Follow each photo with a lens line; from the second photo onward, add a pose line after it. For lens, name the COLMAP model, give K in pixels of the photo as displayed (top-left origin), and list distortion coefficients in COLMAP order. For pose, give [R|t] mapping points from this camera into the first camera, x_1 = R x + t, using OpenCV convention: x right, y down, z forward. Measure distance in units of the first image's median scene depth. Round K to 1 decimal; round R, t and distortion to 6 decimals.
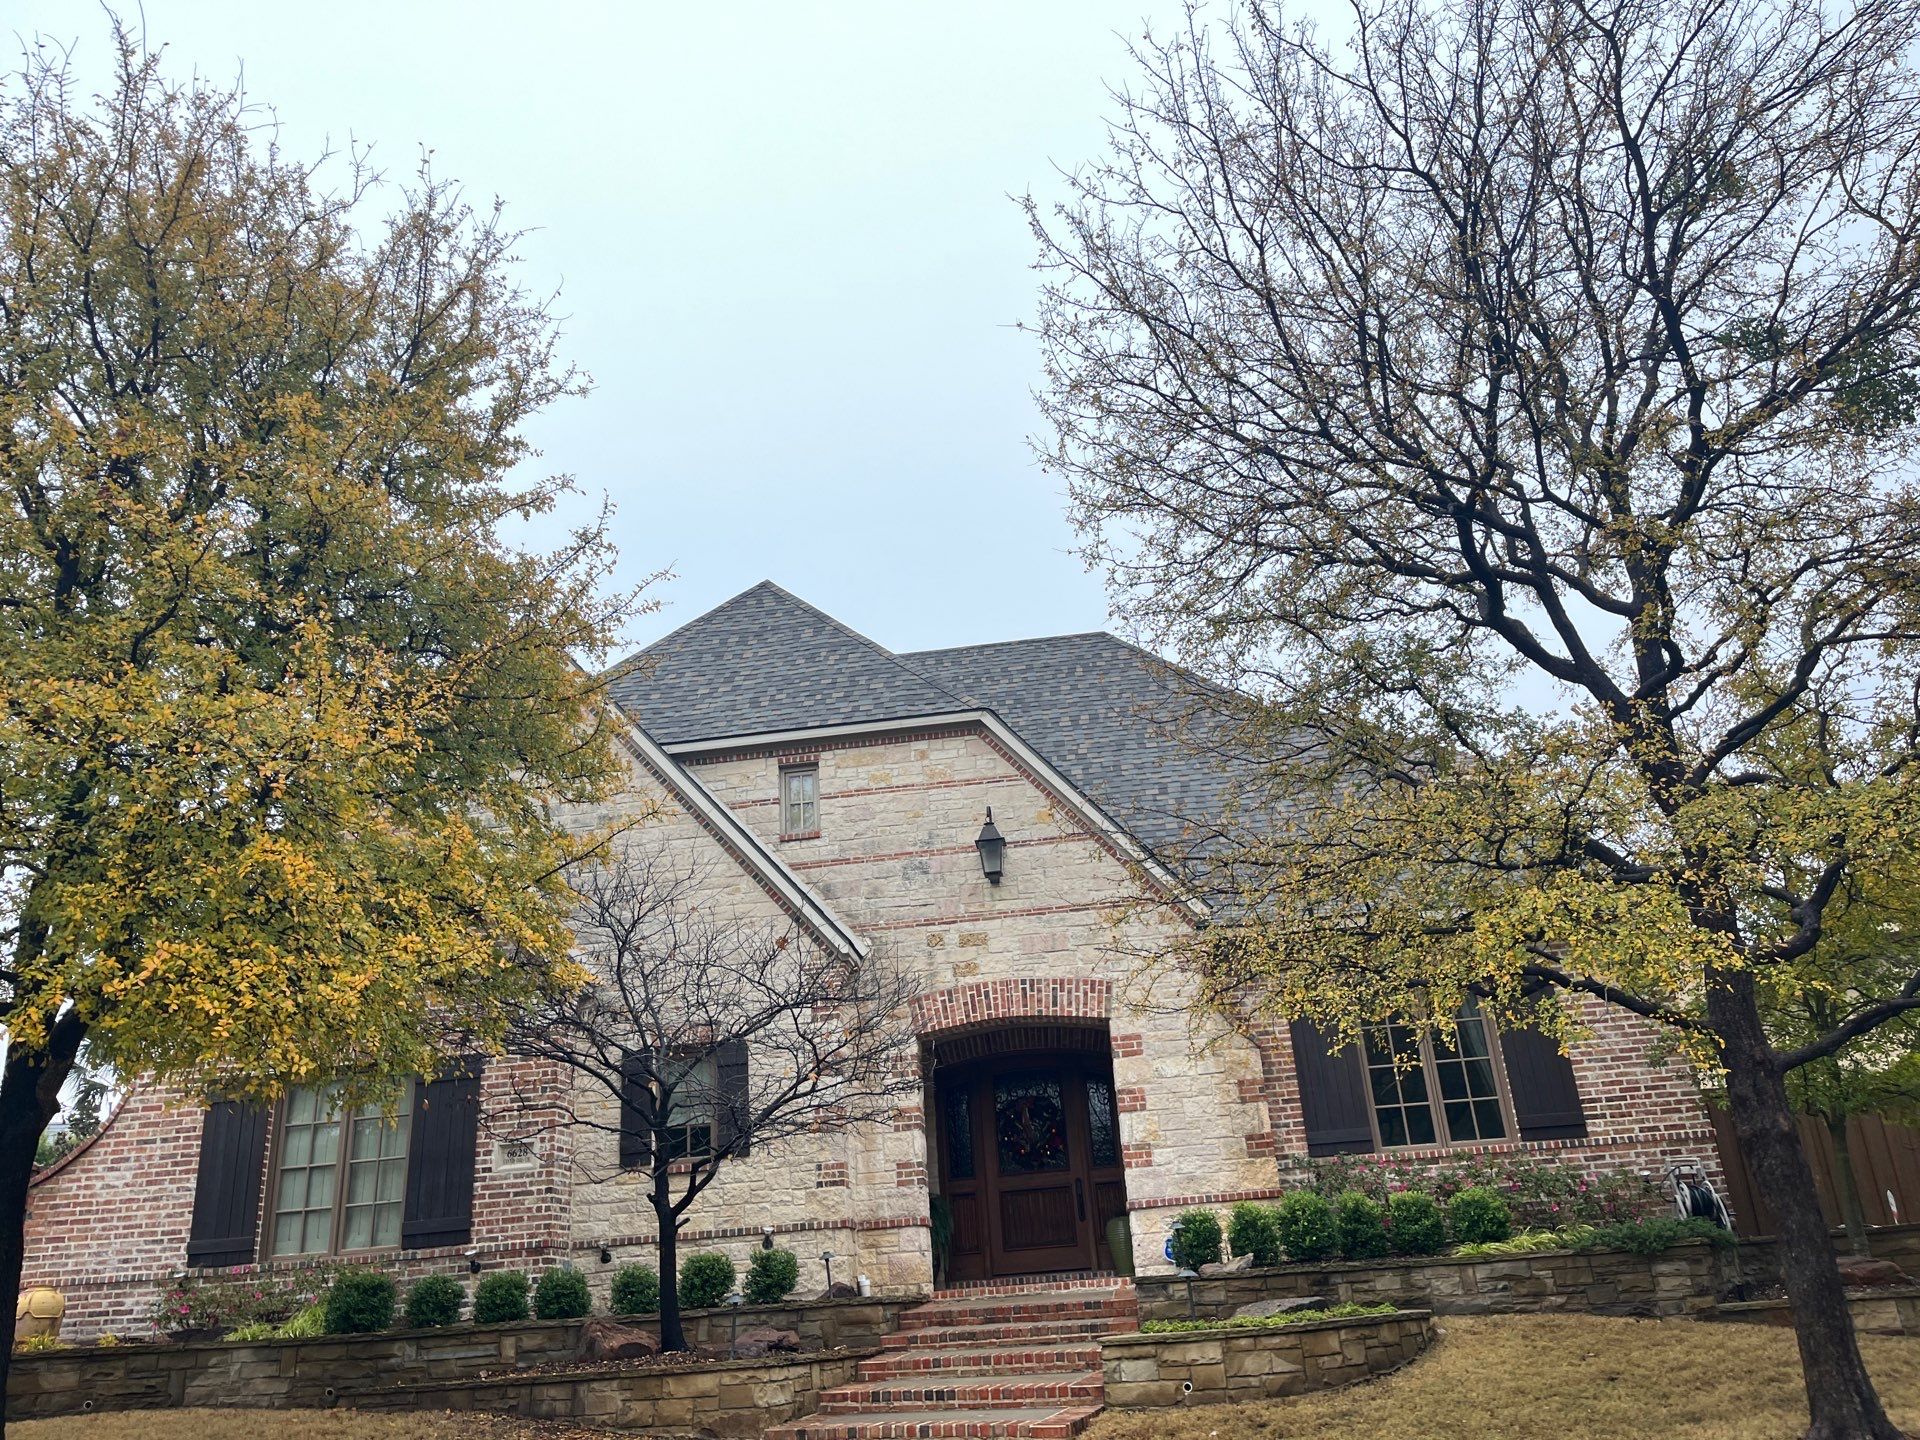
lens RADIAL K [[1452.2, 0, 954.6], [0, 1452.2, 682.3], [0, 0, 1]] dist [0.017824, -0.023082]
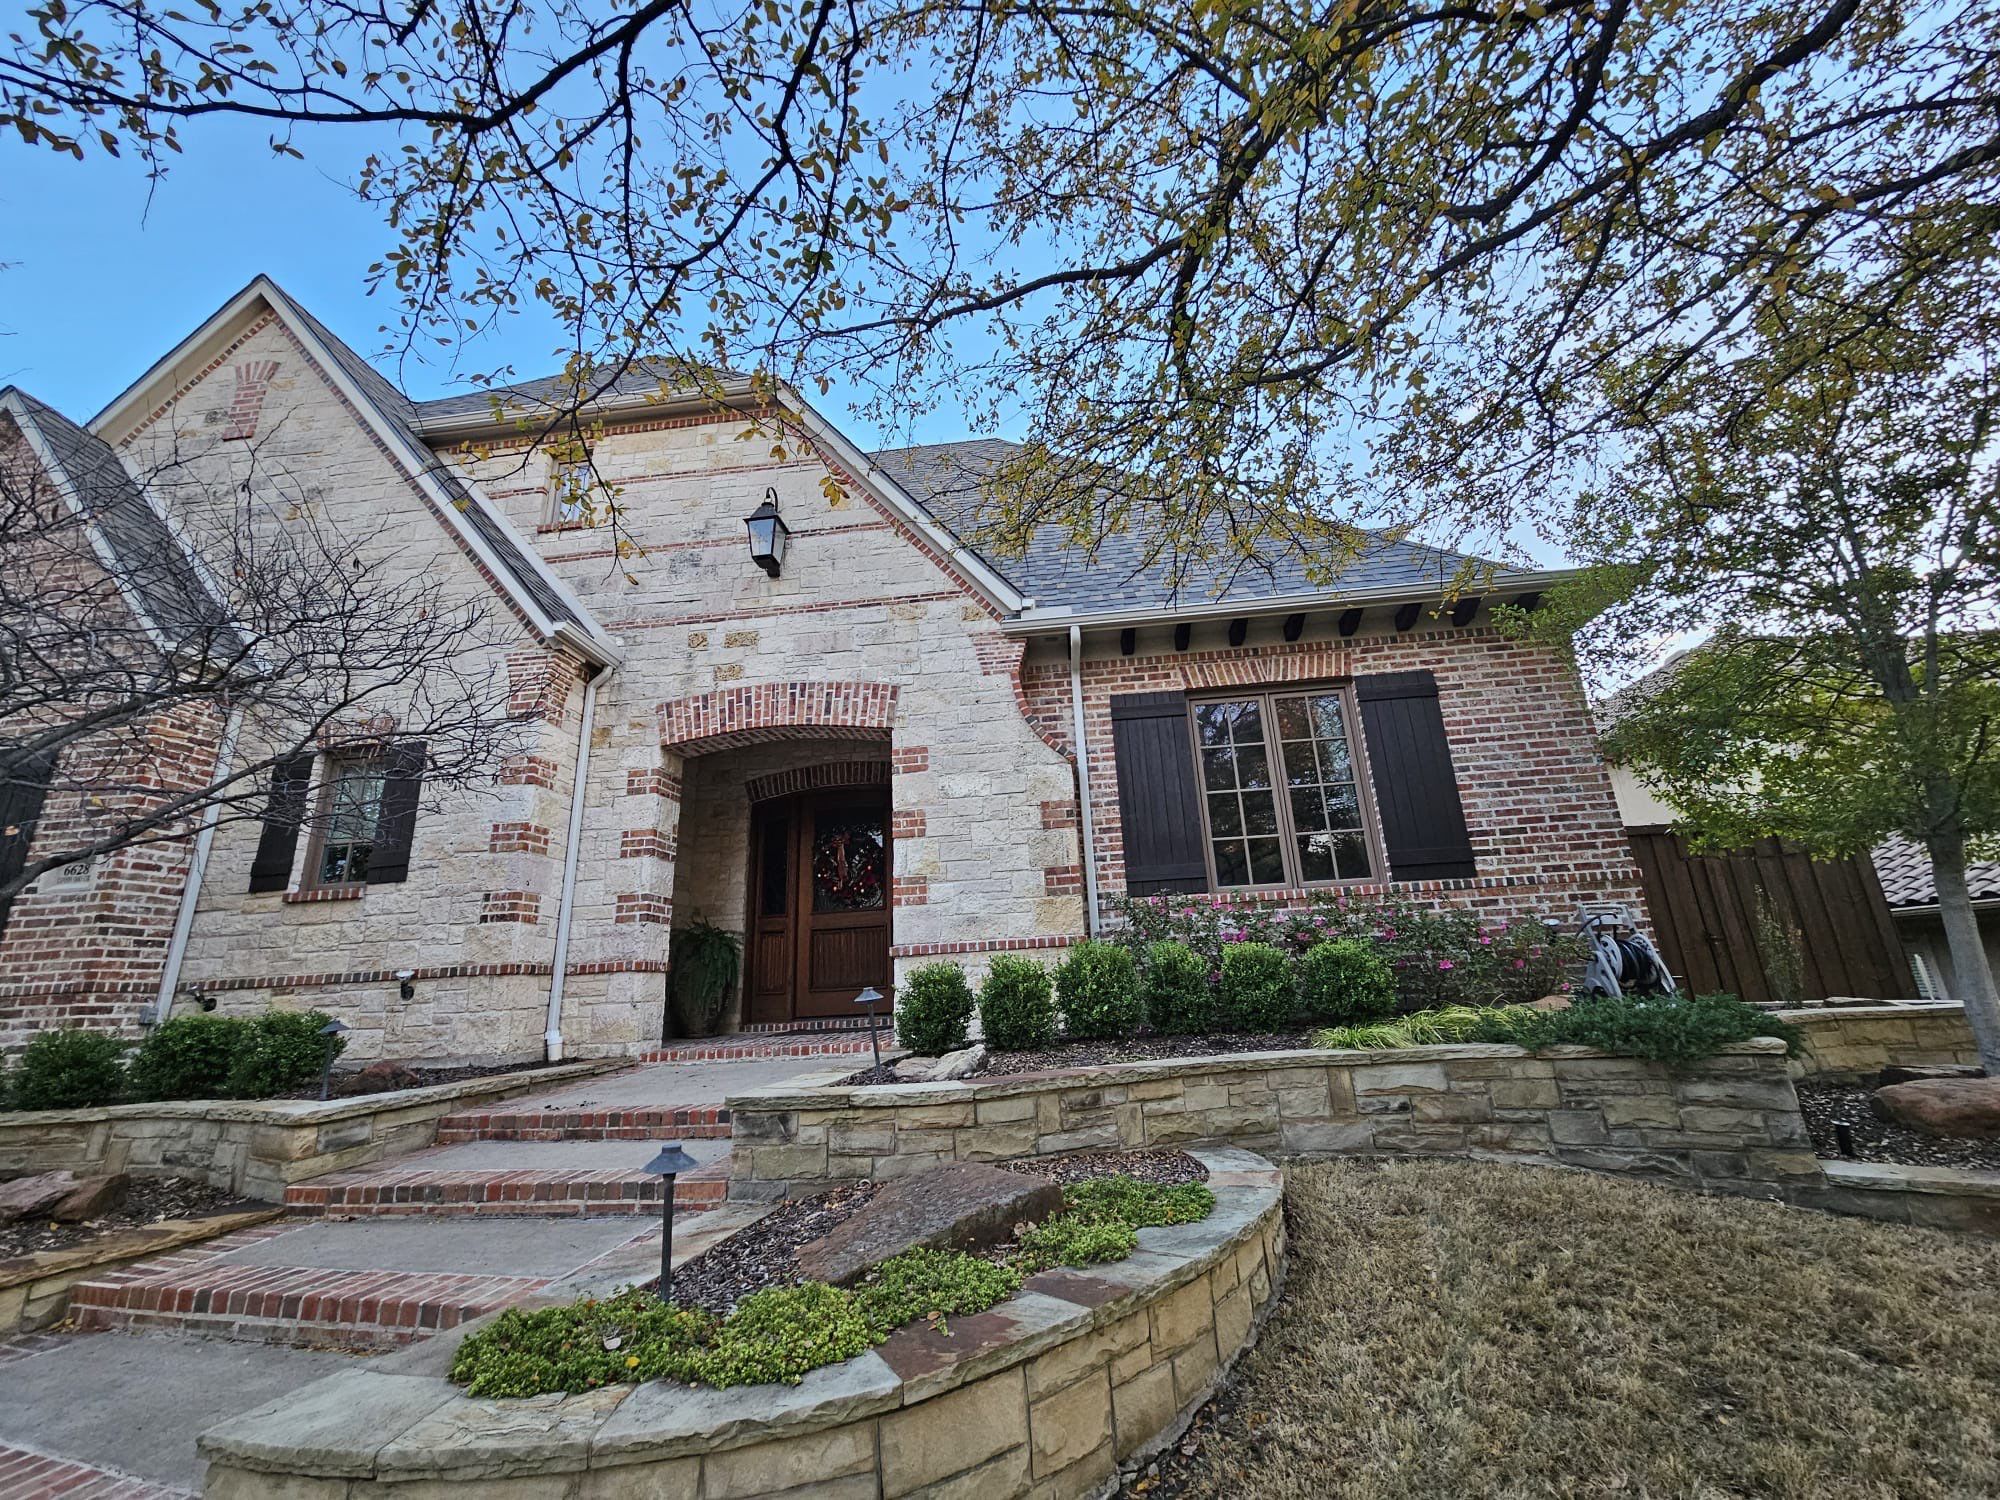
lens RADIAL K [[800.3, 0, 1003.5], [0, 800.3, 737.8], [0, 0, 1]] dist [-0.007891, 0.000061]
pose [[0.999859, 0.016429, -0.003570, 0.174245], [-0.015956, 0.994200, 0.106361, 0.191544], [0.005296, -0.106289, 0.994321, 0.565389]]
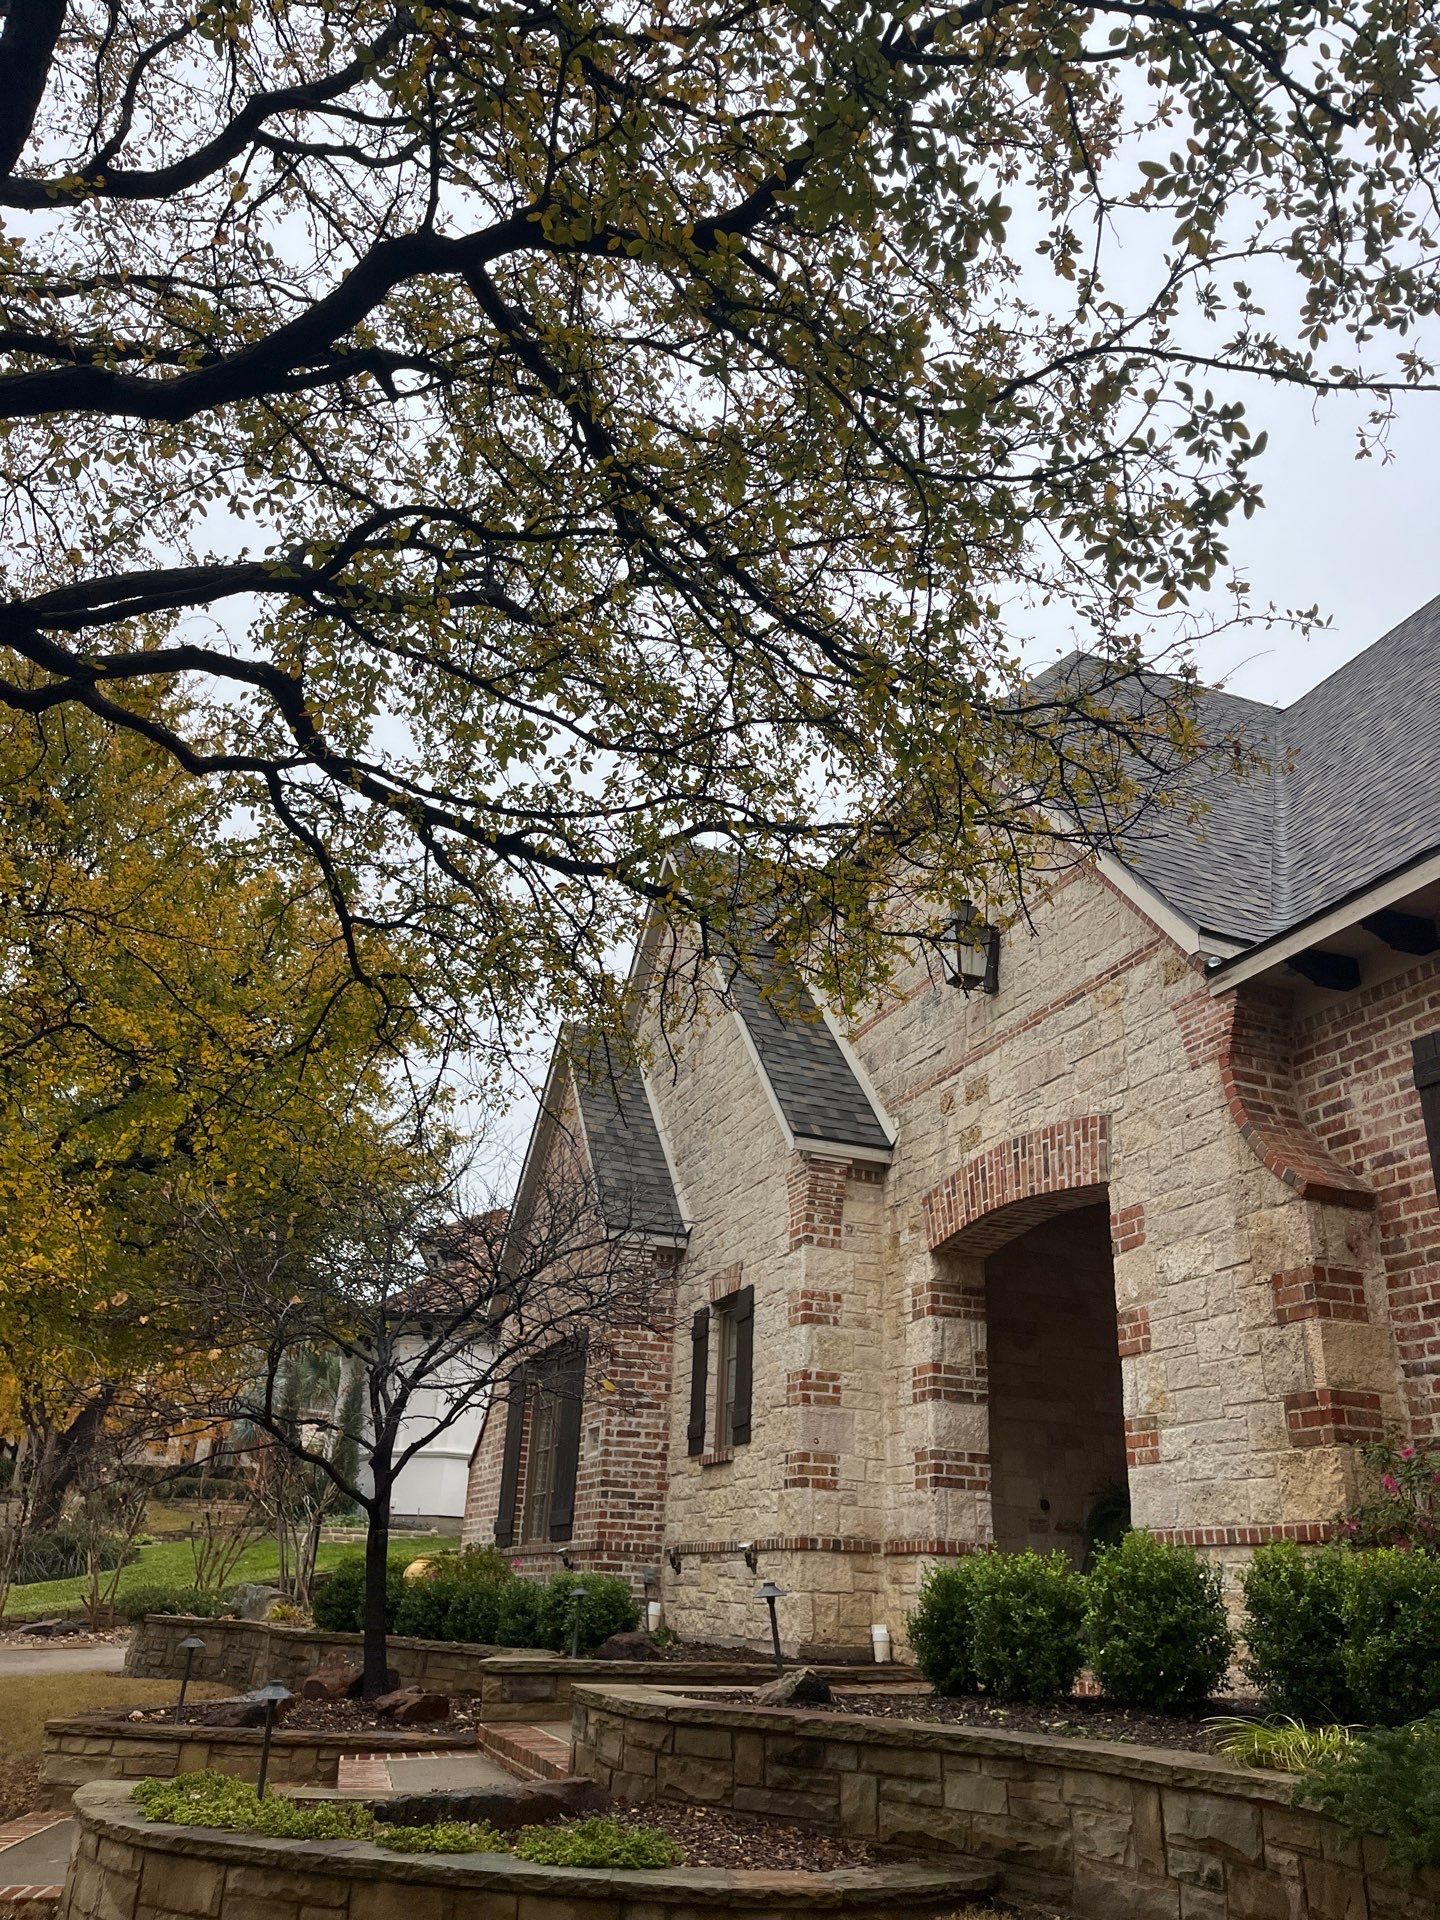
lens RADIAL K [[1452.2, 0, 725.7], [0, 1452.2, 945.4], [0, 0, 1]] dist [0.017824, -0.023082]
pose [[0.440319, -0.289143, -0.850009, 0.534616], [0.292956, 0.941179, -0.168399, 0.202105], [0.848702, -0.174866, 0.499125, 0.643024]]
